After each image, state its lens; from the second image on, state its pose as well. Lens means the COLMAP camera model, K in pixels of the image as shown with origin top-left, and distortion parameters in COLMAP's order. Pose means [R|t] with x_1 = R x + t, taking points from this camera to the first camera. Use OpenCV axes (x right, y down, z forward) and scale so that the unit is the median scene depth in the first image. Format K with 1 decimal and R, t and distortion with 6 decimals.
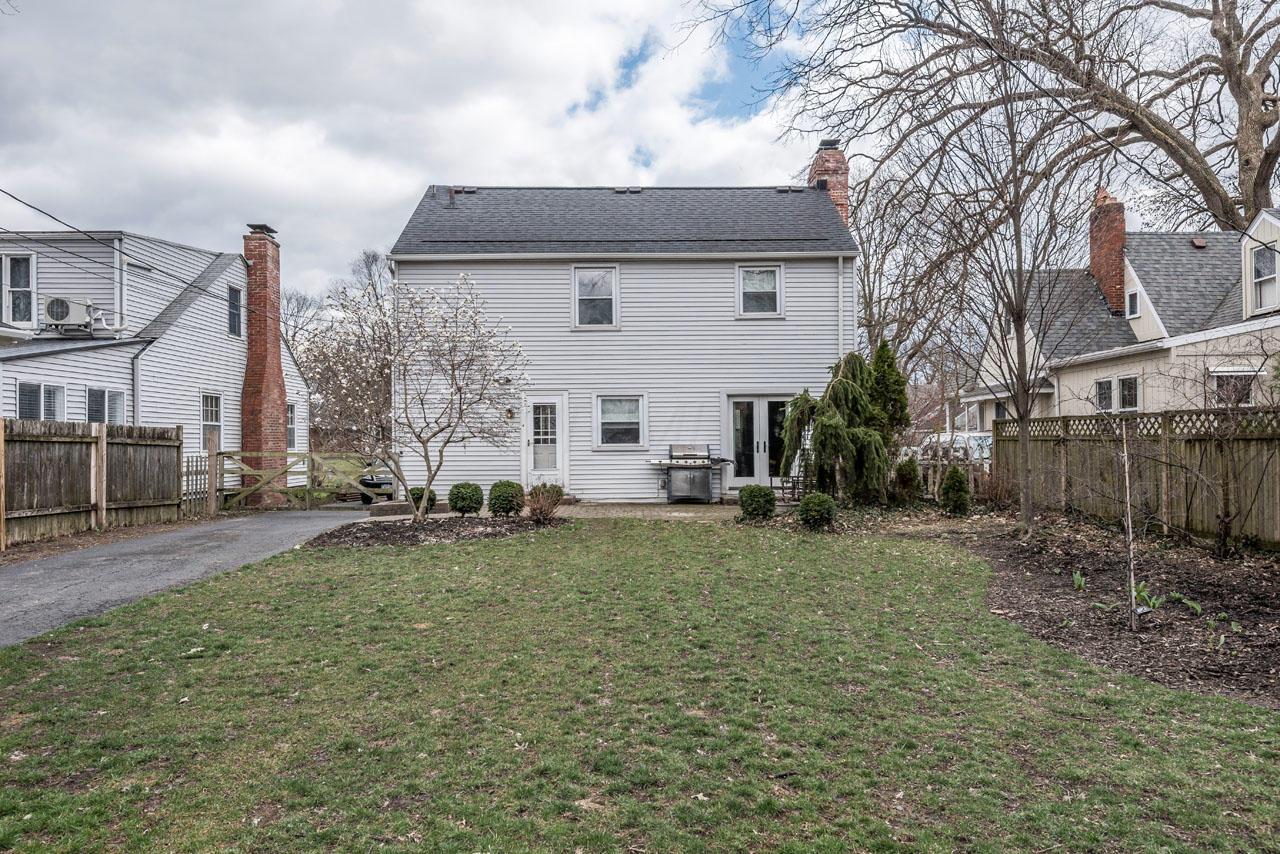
lens RADIAL K [[907.7, 0, 642.8], [0, 907.7, 395.3], [0, 0, 1]] dist [-0.008940, 0.005971]
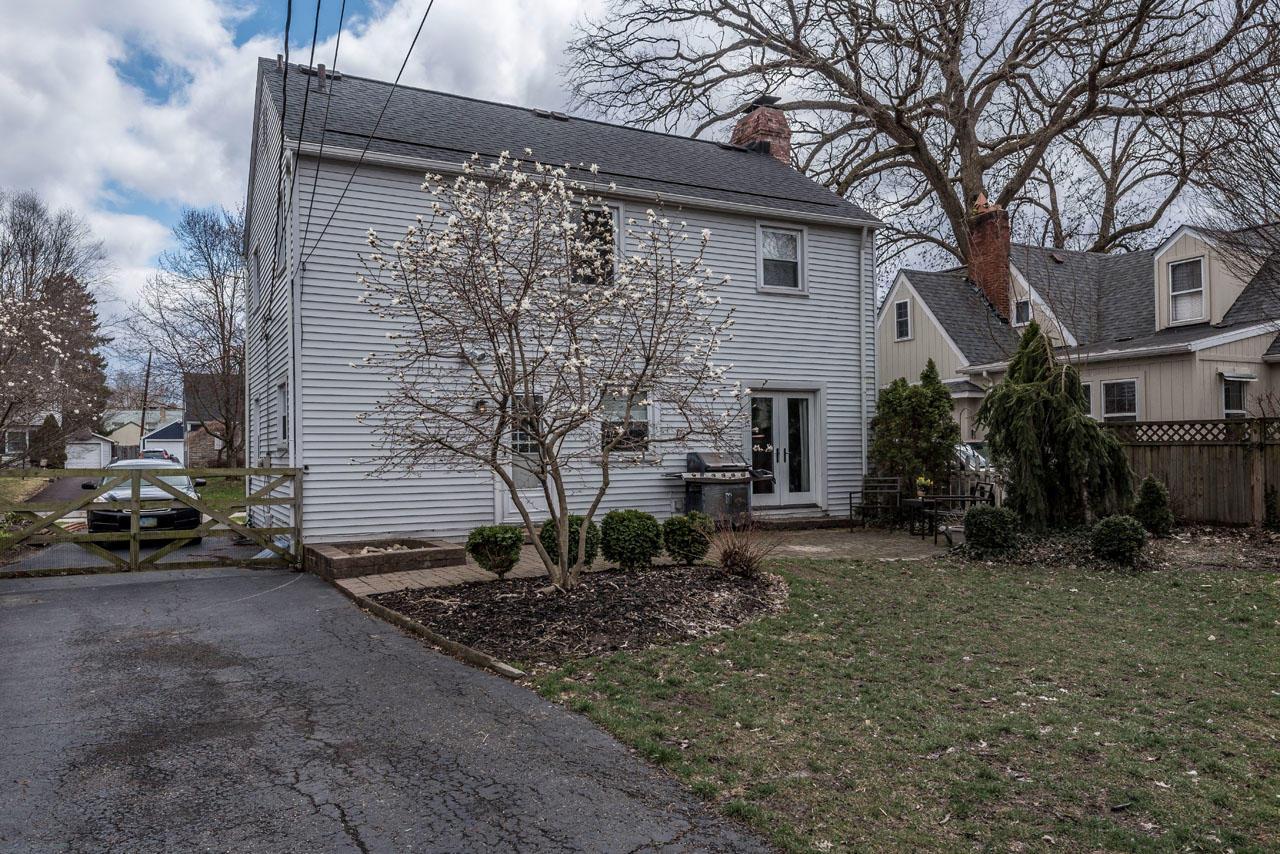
lens RADIAL K [[916.2, 0, 640.0], [0, 916.2, 427.0], [0, 0, 1]] dist [0.004011, 0.006453]
pose [[0.881784, 0.009992, 0.471547, -0.358546], [-0.021033, 0.999614, 0.018151, 0.019897], [-0.471184, -0.025923, 0.881654, 0.349043]]
